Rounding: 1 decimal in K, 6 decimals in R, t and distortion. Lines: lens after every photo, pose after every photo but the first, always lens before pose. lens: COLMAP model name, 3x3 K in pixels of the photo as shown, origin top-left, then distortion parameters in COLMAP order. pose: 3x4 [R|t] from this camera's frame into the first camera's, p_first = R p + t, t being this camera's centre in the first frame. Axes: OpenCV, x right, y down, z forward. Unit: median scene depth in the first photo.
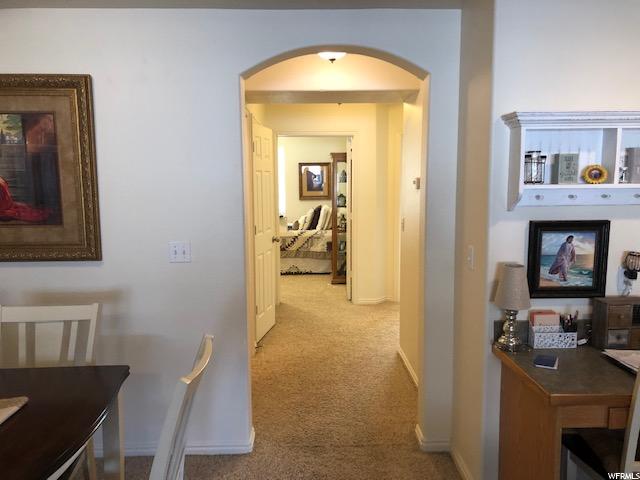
lens RADIAL K [[530.3, 0, 320.0], [0, 530.3, 240.0], [0, 0, 1]] dist [0.031701, -0.012211]
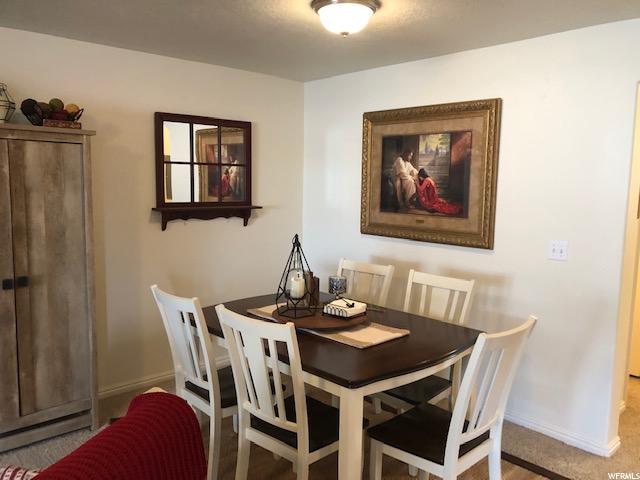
lens RADIAL K [[530.3, 0, 320.0], [0, 530.3, 240.0], [0, 0, 1]] dist [0.031701, -0.012211]
pose [[0.664519, 0.104183, -0.739973, 0.230105], [-0.112182, 0.992920, 0.039053, 0.013671], [0.738803, 0.057060, 0.671502, -0.109322]]
